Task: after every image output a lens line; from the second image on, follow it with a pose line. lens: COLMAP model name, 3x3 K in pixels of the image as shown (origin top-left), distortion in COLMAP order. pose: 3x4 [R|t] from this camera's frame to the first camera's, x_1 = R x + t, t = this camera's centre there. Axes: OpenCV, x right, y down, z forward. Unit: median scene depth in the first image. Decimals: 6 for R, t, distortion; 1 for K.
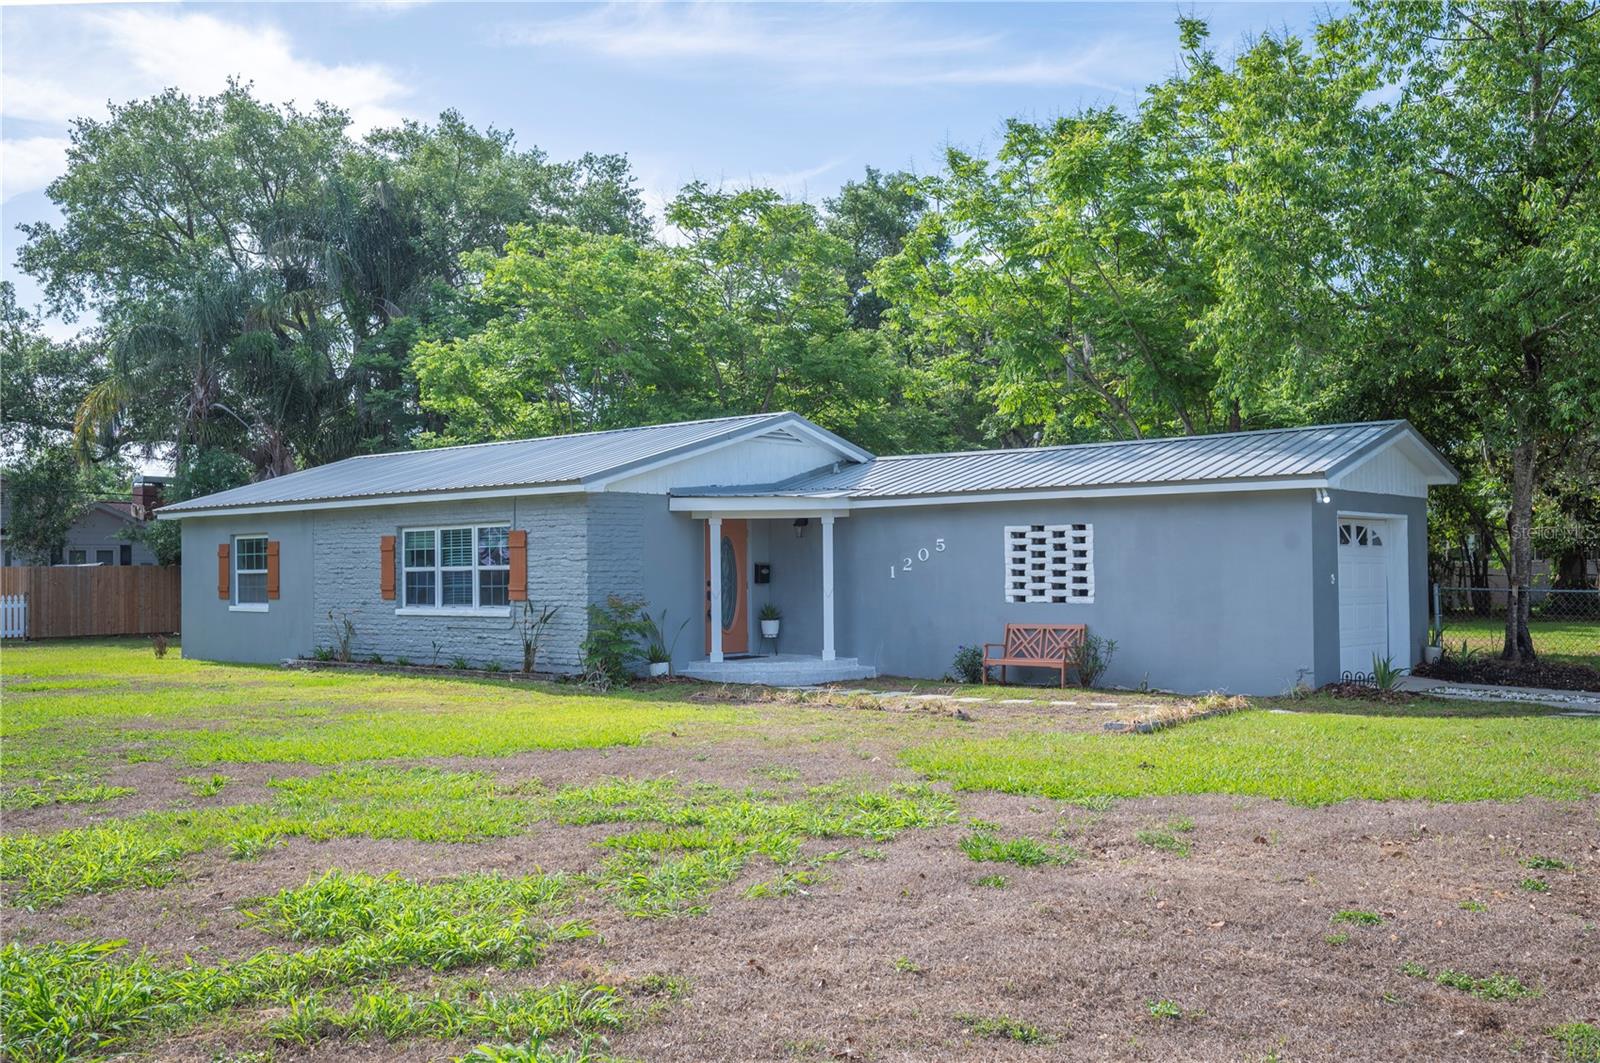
lens RADIAL K [[1399.3, 0, 800.0], [0, 1399.3, 531.5], [0, 0, 1]] dist [-0.003530, 0.001600]
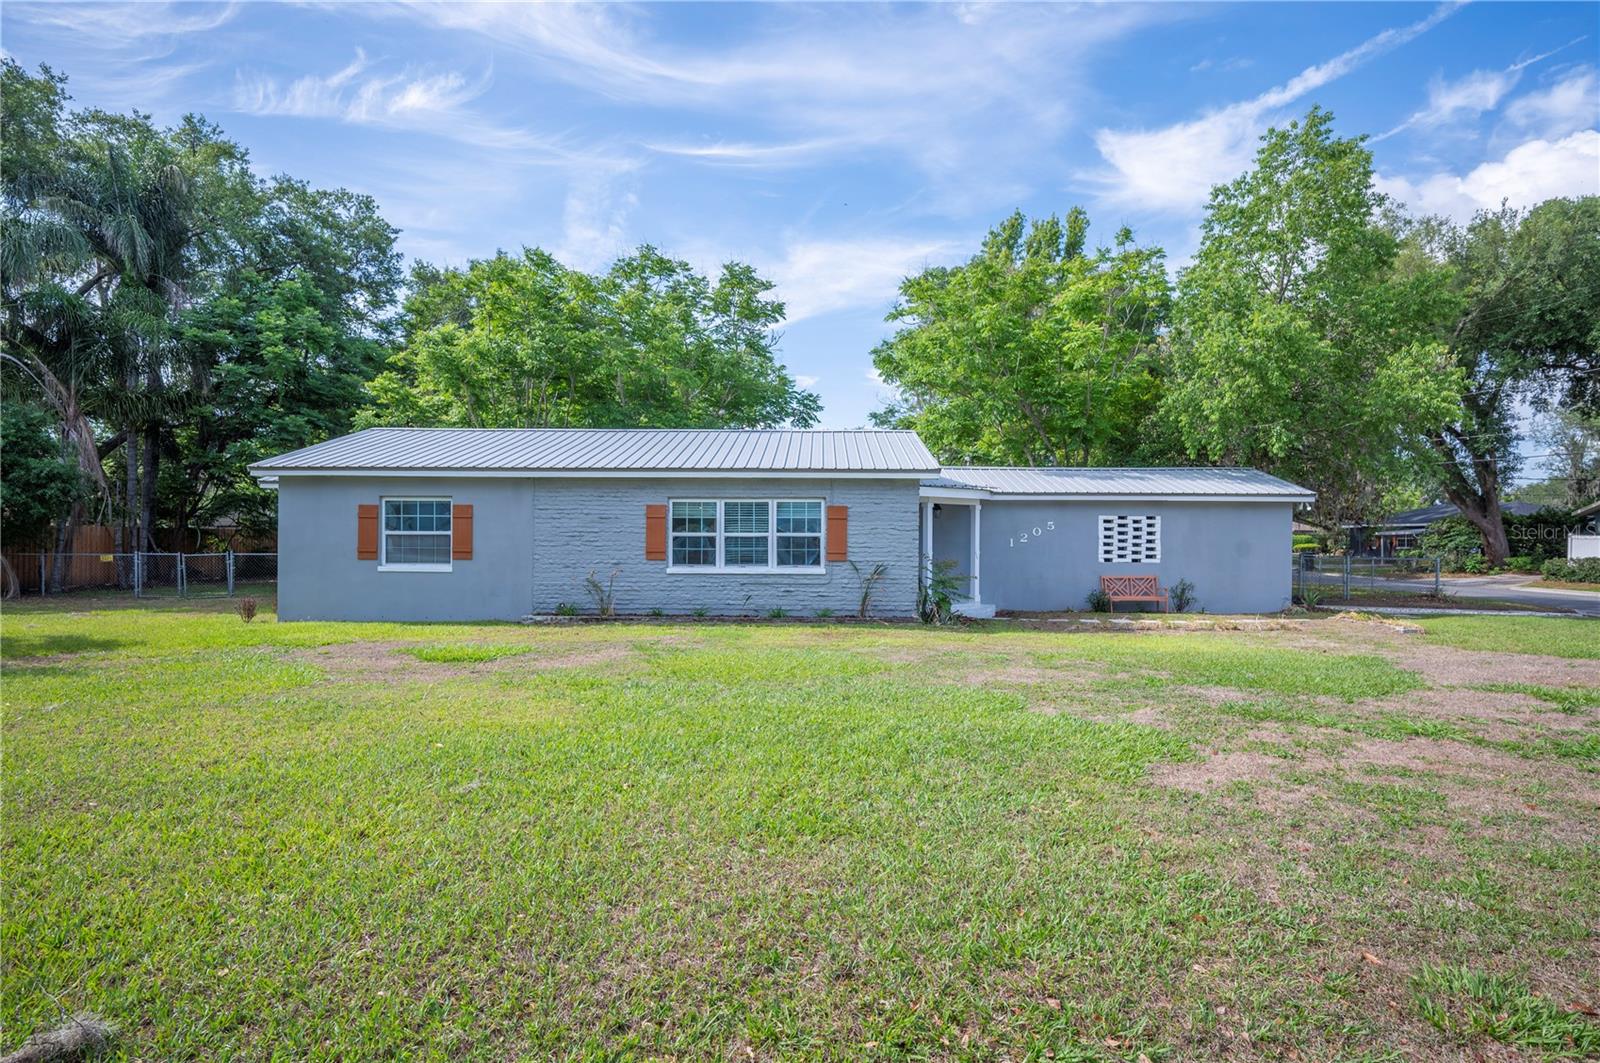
lens RADIAL K [[849.4, 0, 800.0], [0, 849.4, 531.5], [0, 0, 1]] dist [0.000697, -0.000442]
pose [[0.778647, 0.022248, 0.627068, -0.737038], [-0.030991, 0.999515, 0.003021, 0.022303], [-0.626697, -0.021785, 0.778959, 0.442551]]
